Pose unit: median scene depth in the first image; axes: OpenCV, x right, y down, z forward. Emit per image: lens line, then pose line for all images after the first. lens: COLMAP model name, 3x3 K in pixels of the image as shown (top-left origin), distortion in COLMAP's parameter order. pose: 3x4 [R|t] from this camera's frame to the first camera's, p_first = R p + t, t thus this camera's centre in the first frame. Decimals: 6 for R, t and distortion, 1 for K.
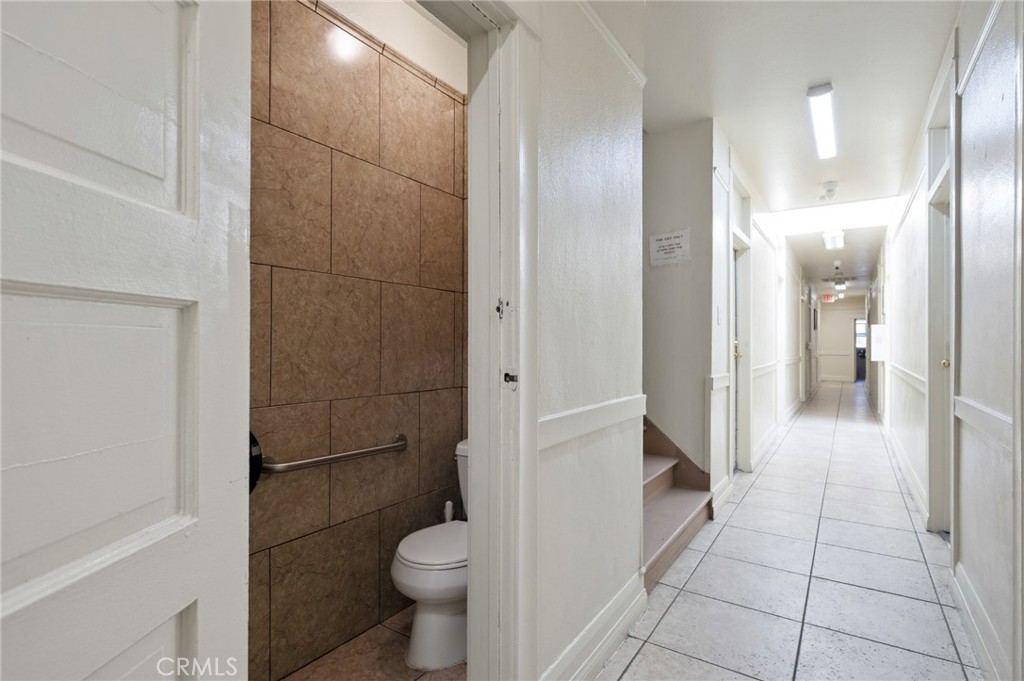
lens RADIAL K [[484.6, 0, 518.9], [0, 484.6, 340.1], [0, 0, 1]] dist [-0.002001, -0.001951]
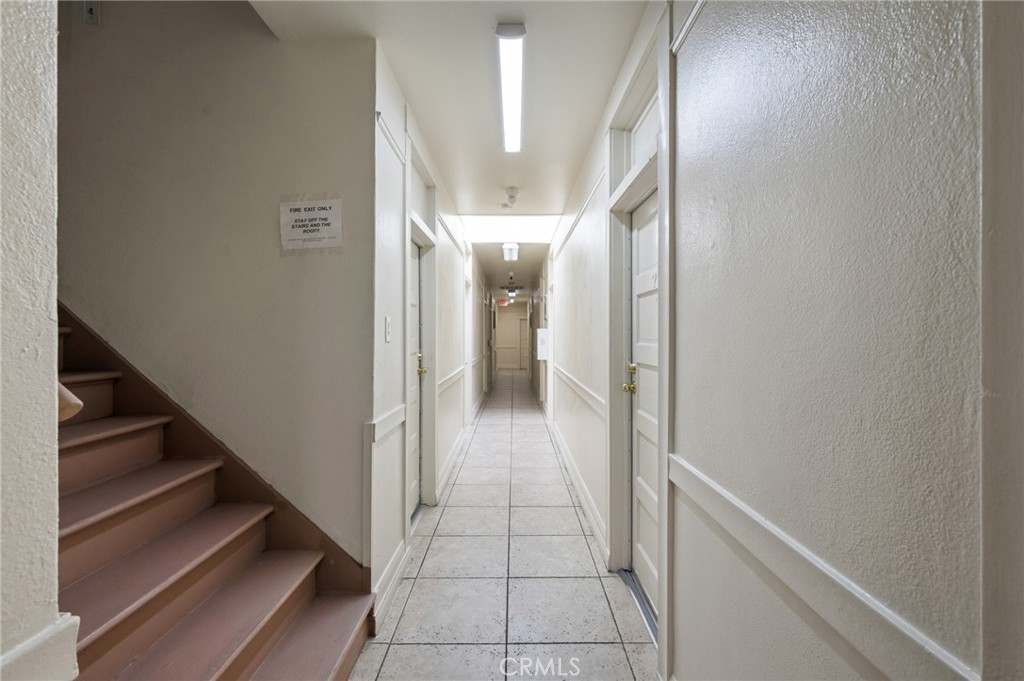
lens RADIAL K [[444.4, 0, 515.0], [0, 444.4, 334.6], [0, 0, 1]] dist [0.000508, -0.000199]
pose [[0.826400, -0.000352, 0.563084, 0.149570], [-0.000126, 1.000000, 0.000811, -0.032384], [-0.563084, -0.000741, 0.826399, 0.265979]]
